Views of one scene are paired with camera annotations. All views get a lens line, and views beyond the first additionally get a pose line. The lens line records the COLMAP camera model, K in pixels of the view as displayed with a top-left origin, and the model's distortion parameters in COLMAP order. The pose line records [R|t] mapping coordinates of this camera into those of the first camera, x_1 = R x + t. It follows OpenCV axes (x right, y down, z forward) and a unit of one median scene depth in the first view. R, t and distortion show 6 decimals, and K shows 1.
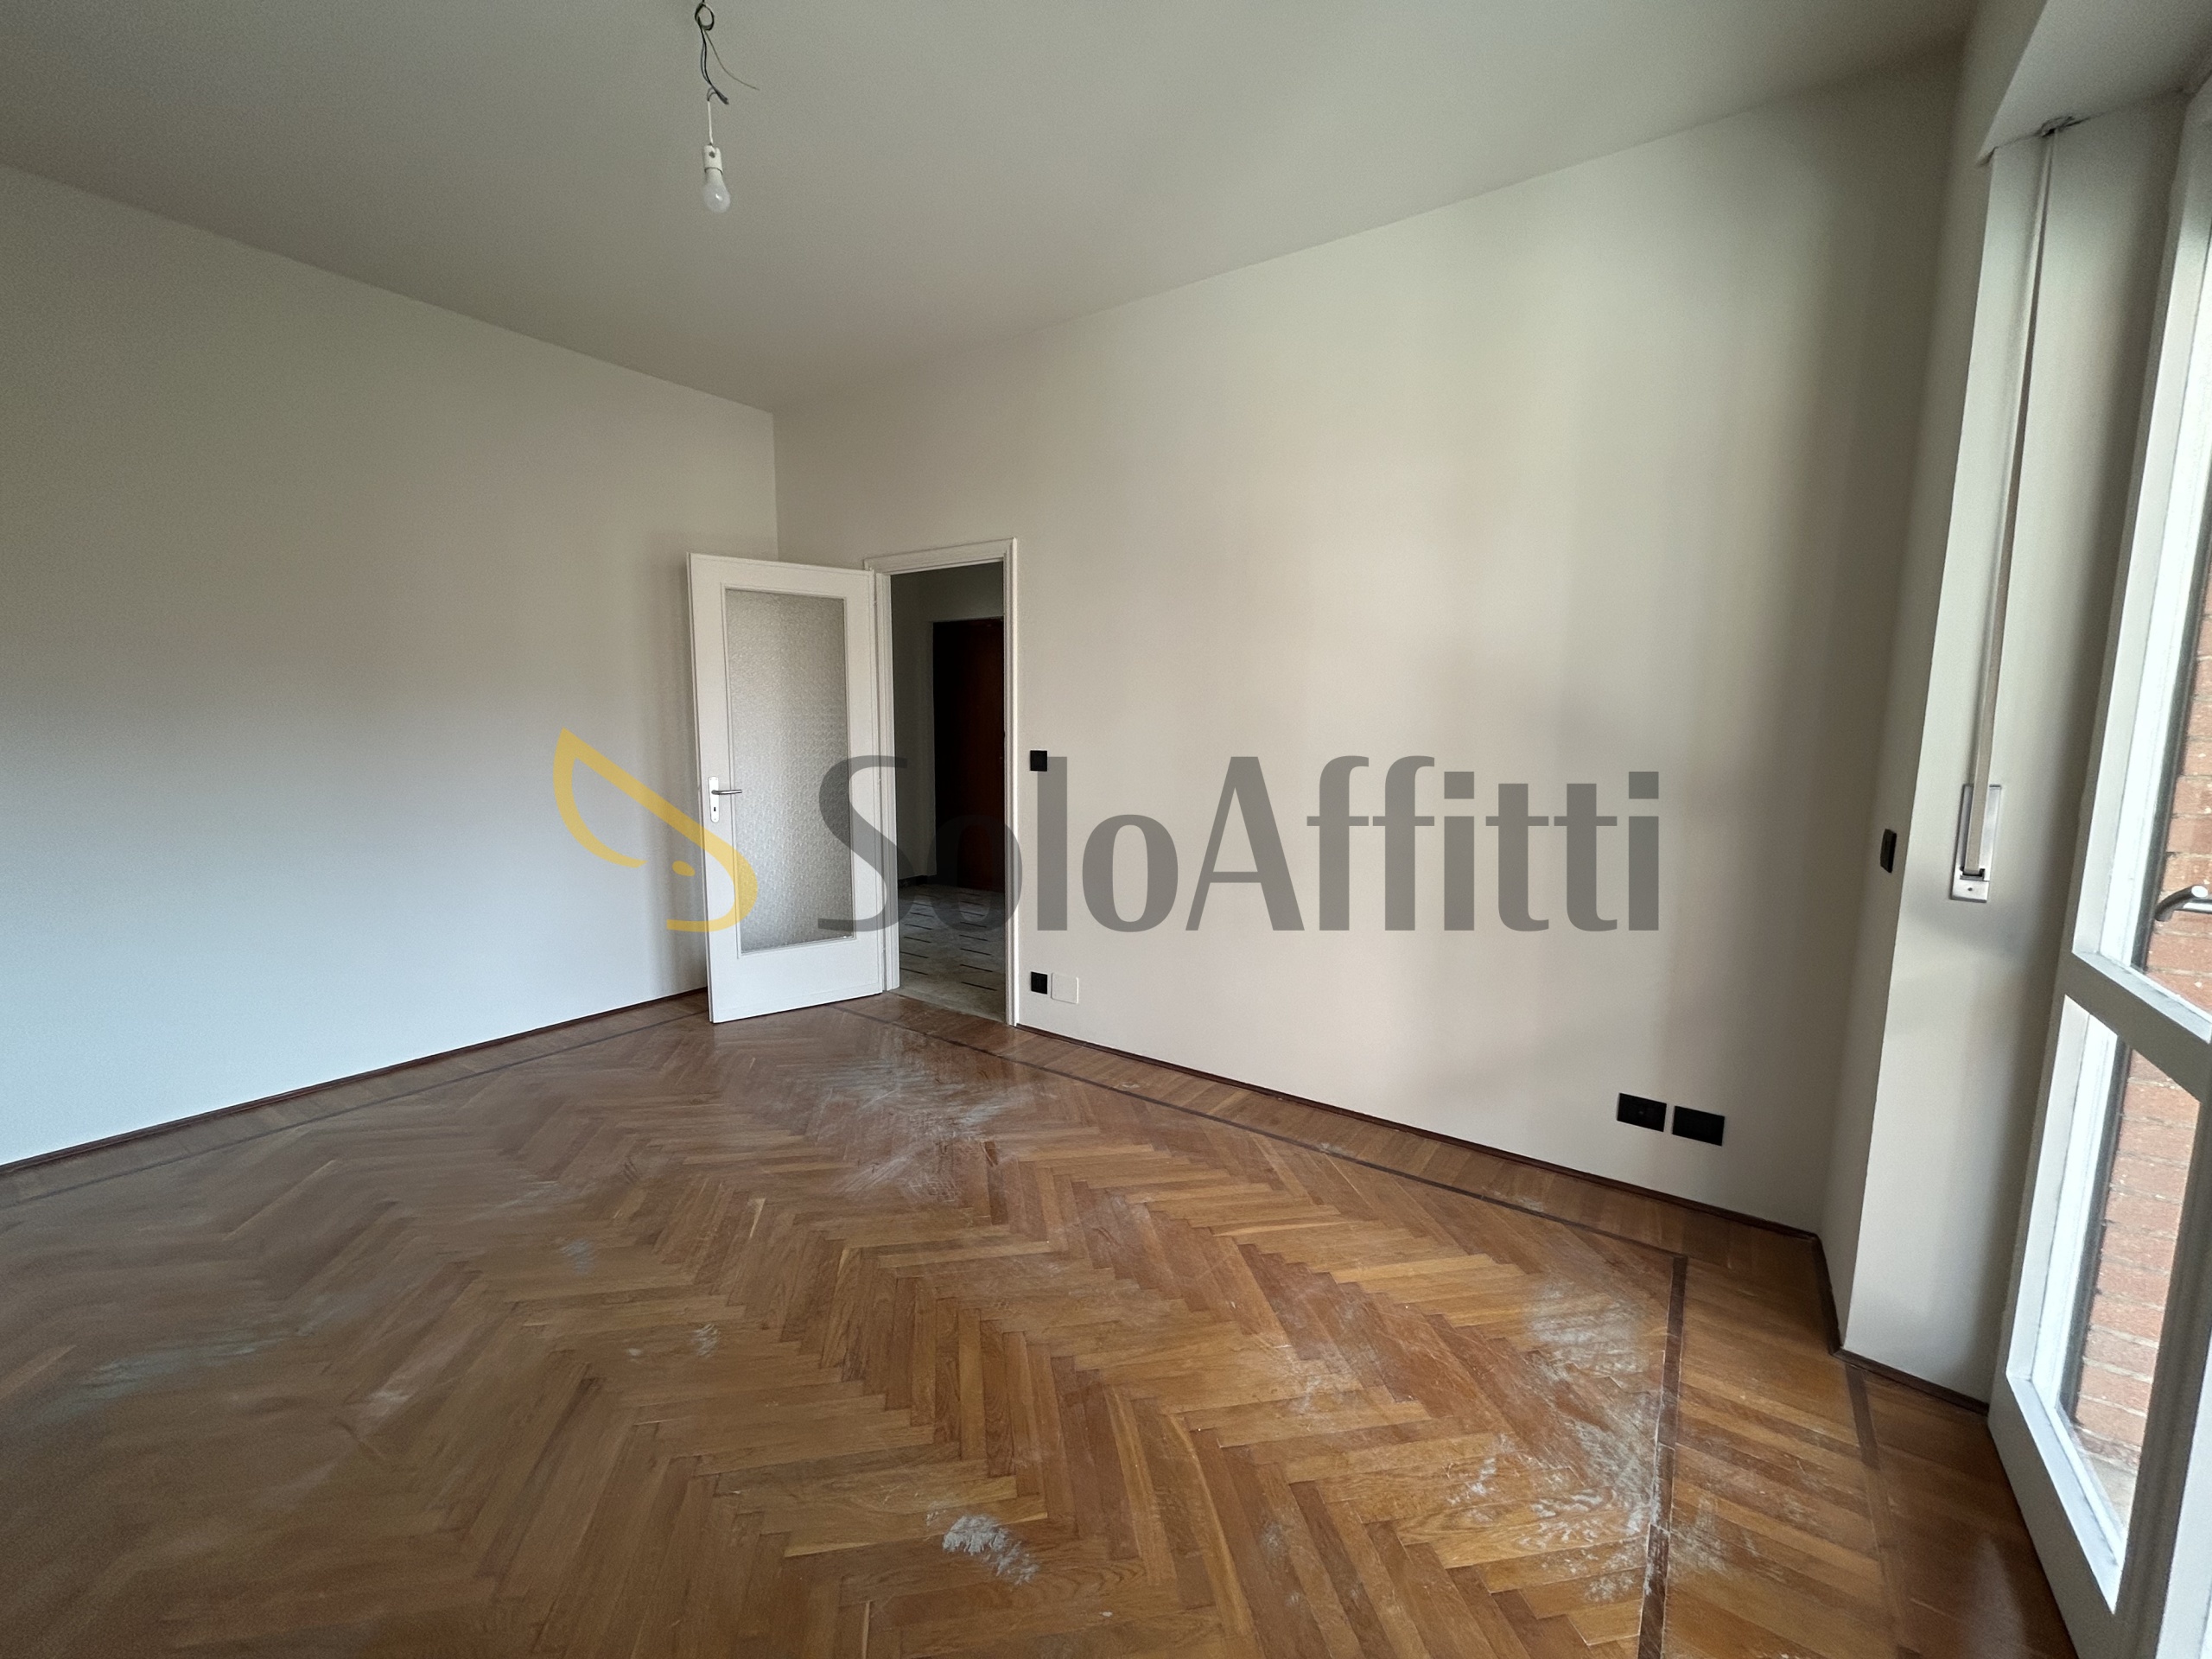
lens RADIAL K [[890.2, 0, 1103.9], [0, 890.2, 832.0], [0, 0, 1]] dist [0.000749, 0.000298]
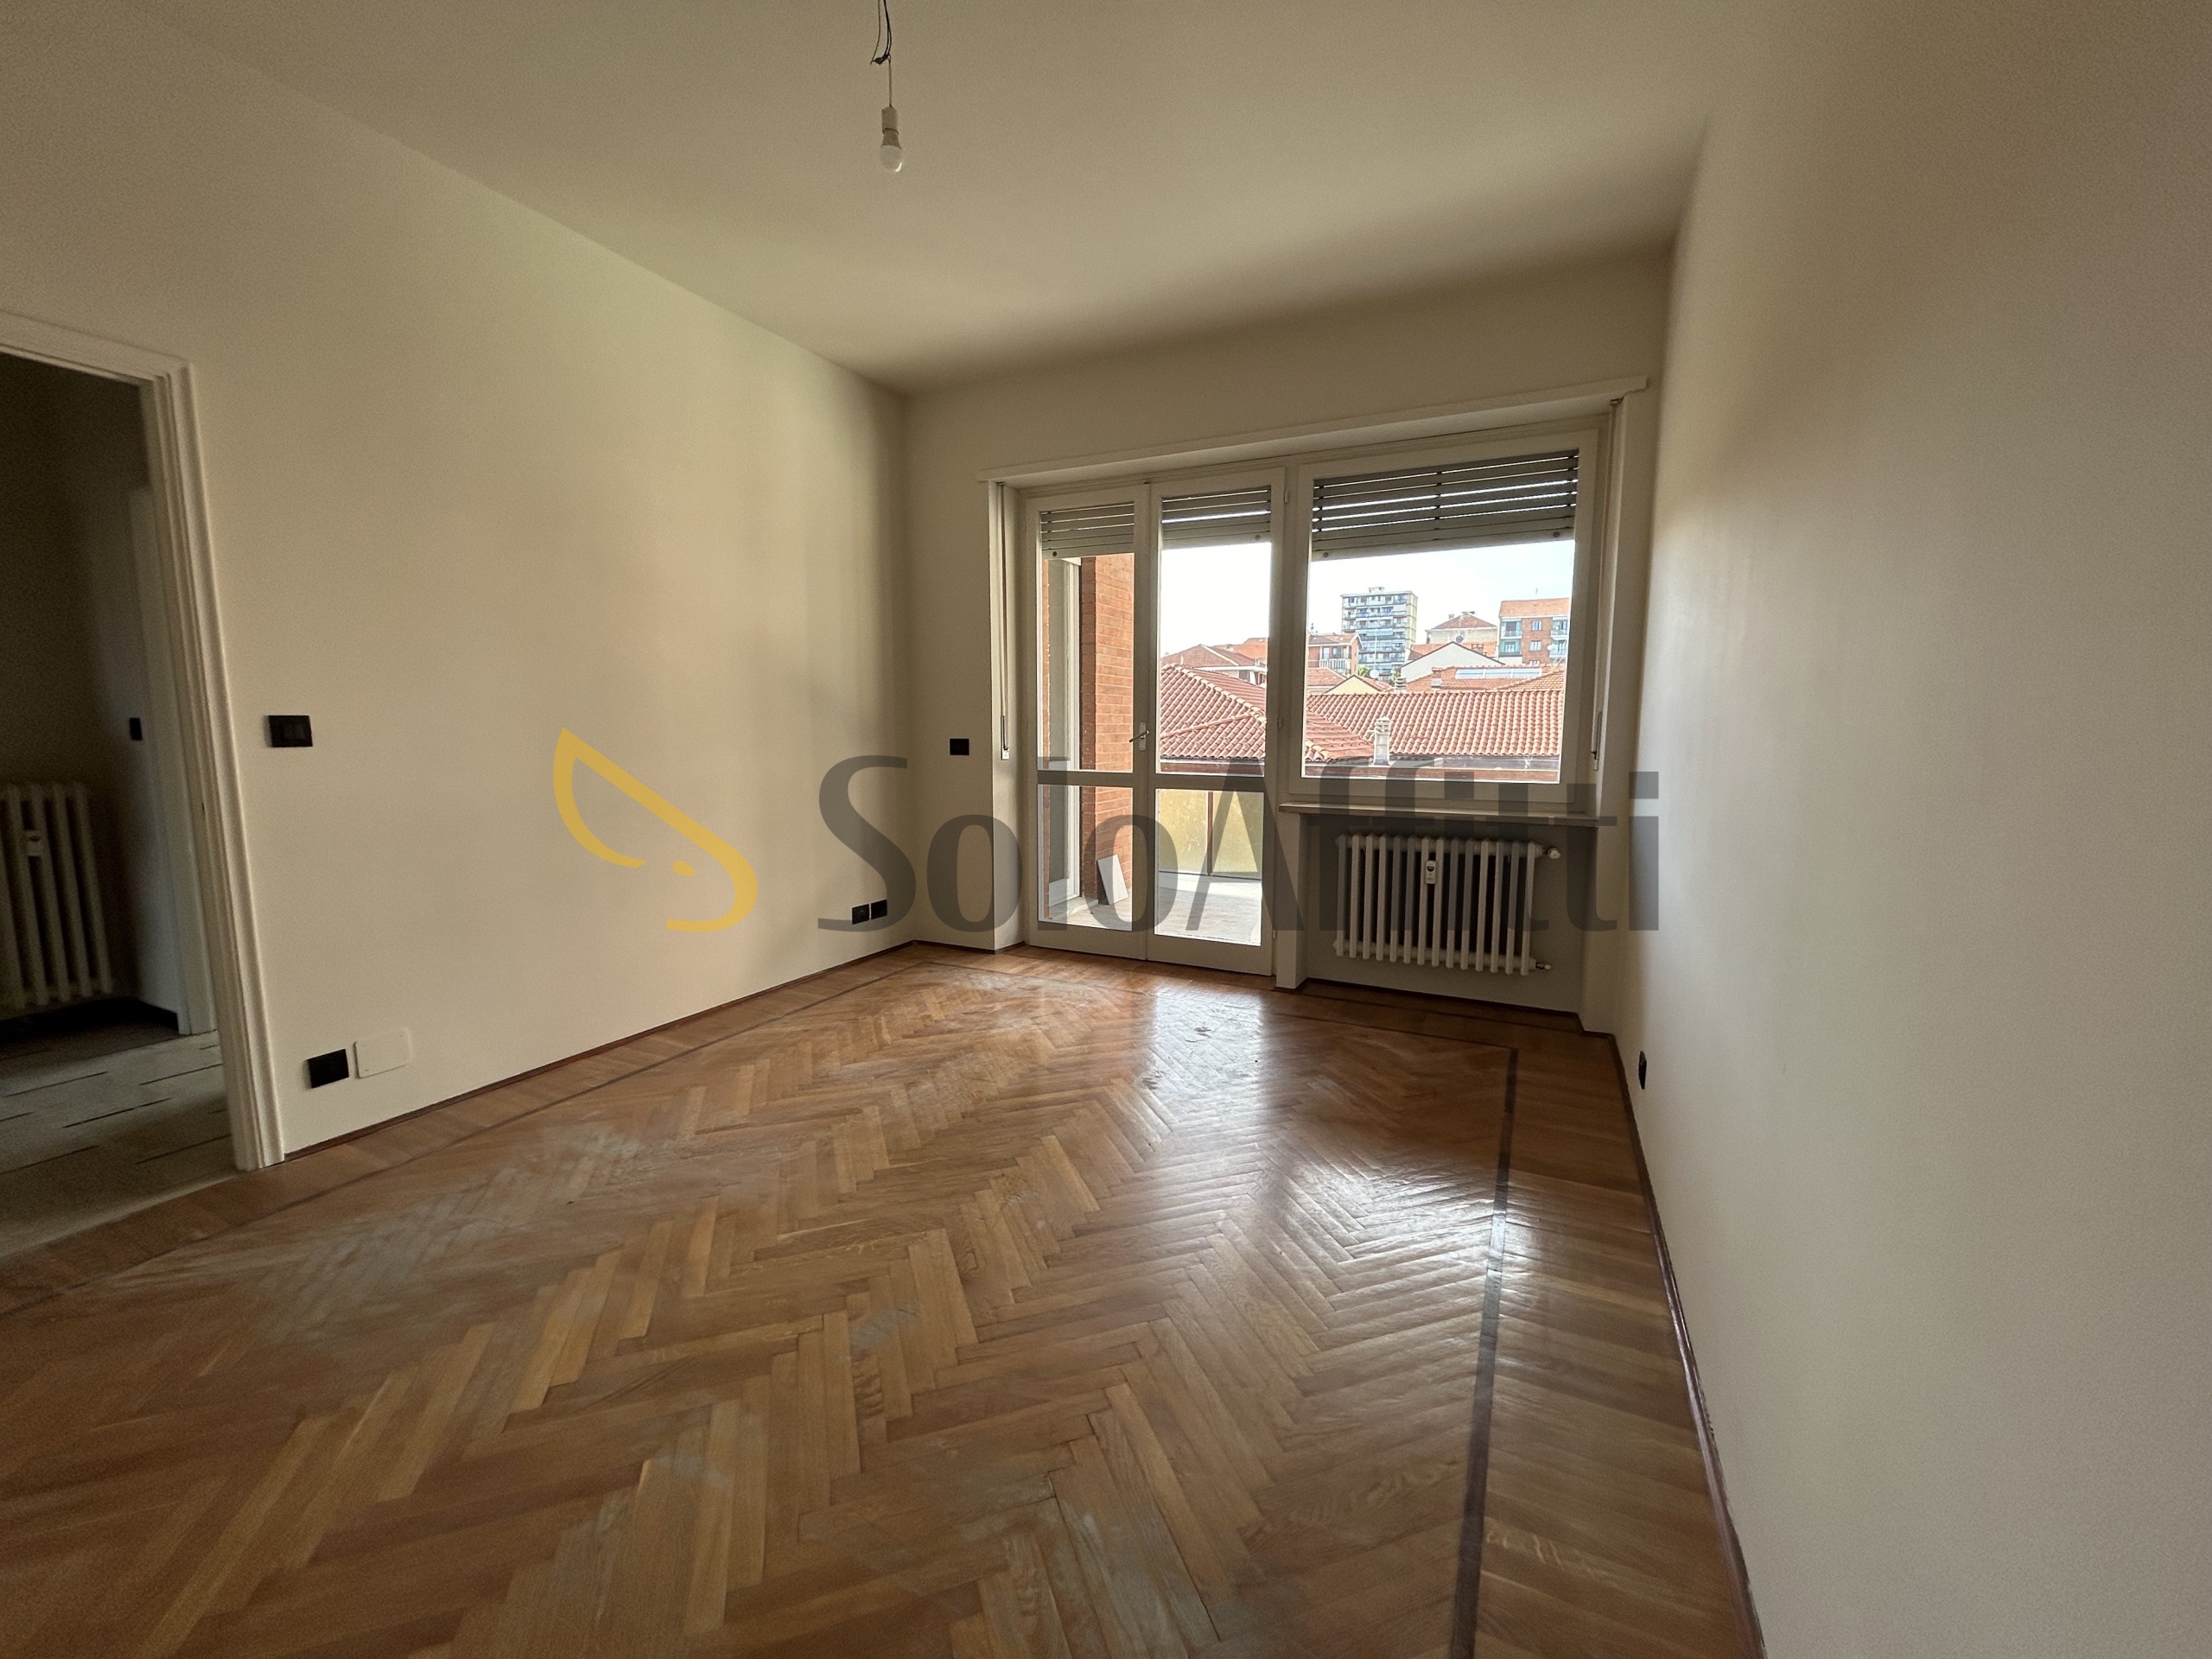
lens RADIAL K [[890.2, 0, 1103.9], [0, 890.2, 832.0], [0, 0, 1]] dist [0.000749, 0.000298]
pose [[-0.157100, -0.126306, 0.979472, -1.180082], [0.122052, 0.981701, 0.146170, -0.044868], [-0.980012, 0.142509, -0.138810, 0.748644]]
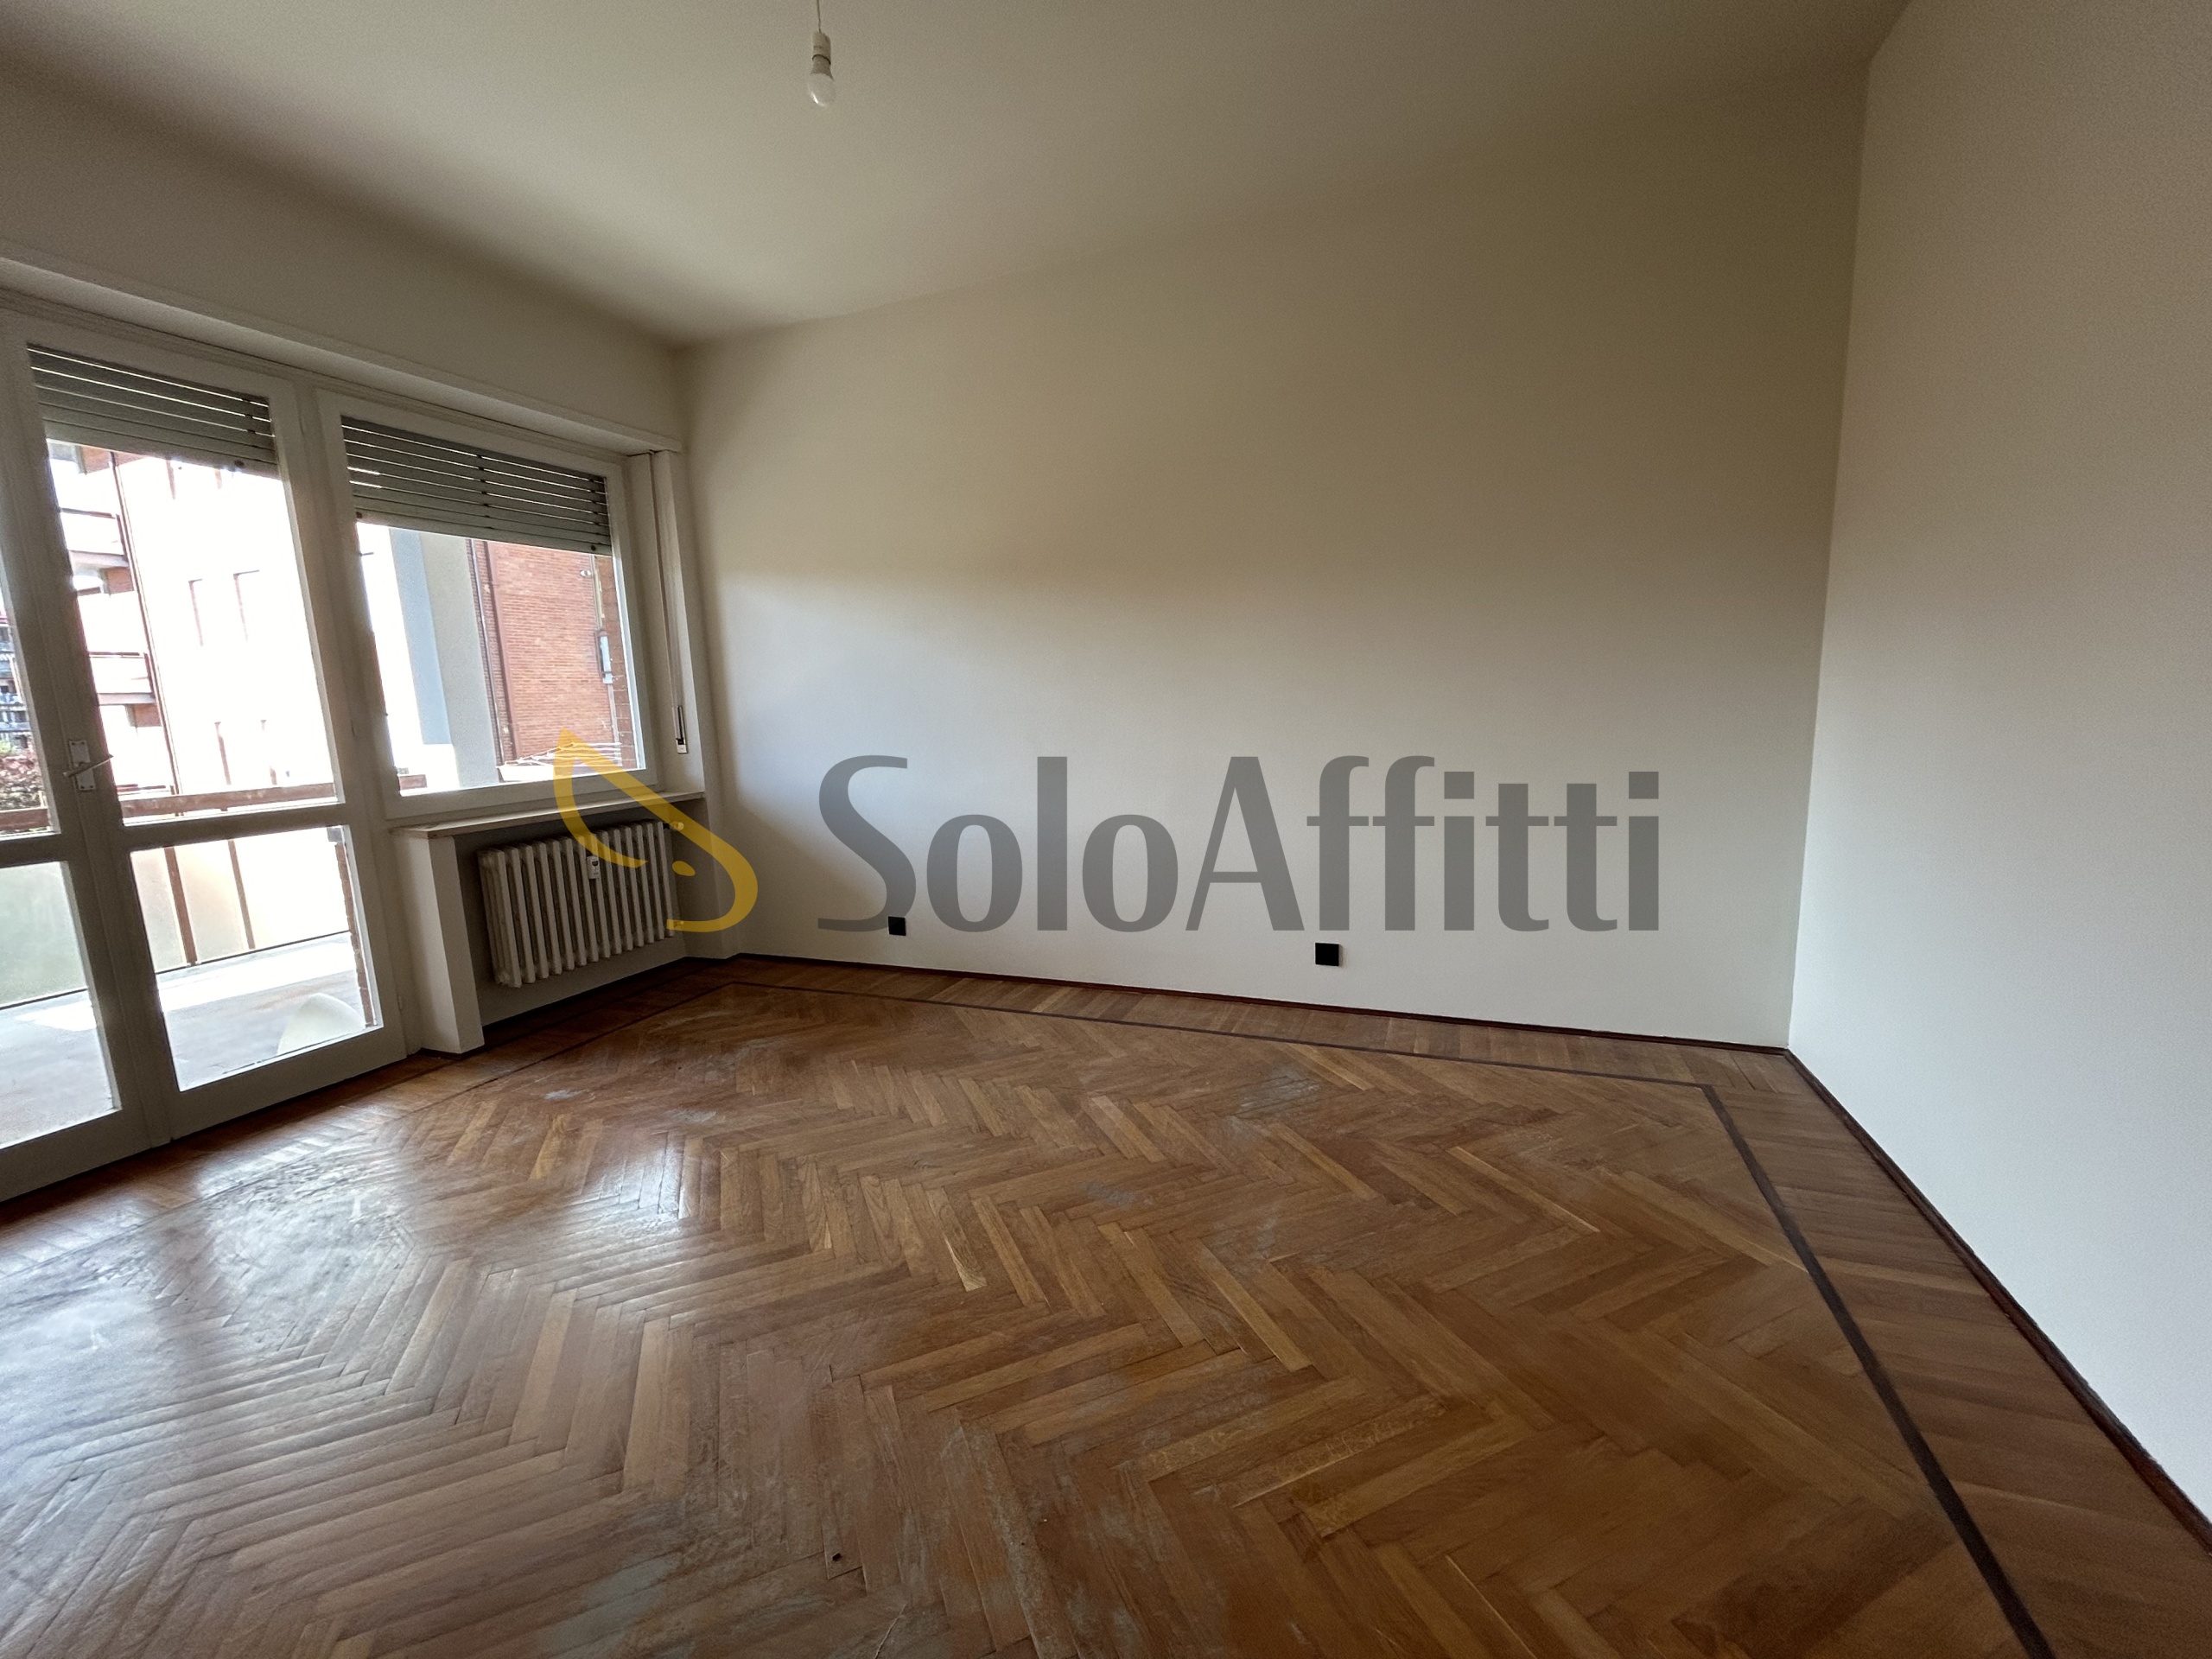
lens RADIAL K [[890.2, 0, 1103.9], [0, 890.2, 832.0], [0, 0, 1]] dist [0.000749, 0.000298]
pose [[-0.974210, 0.064796, -0.216141, -0.348746], [0.003511, 0.962120, 0.272604, -0.158066], [0.225618, 0.264815, -0.937534, 1.595532]]
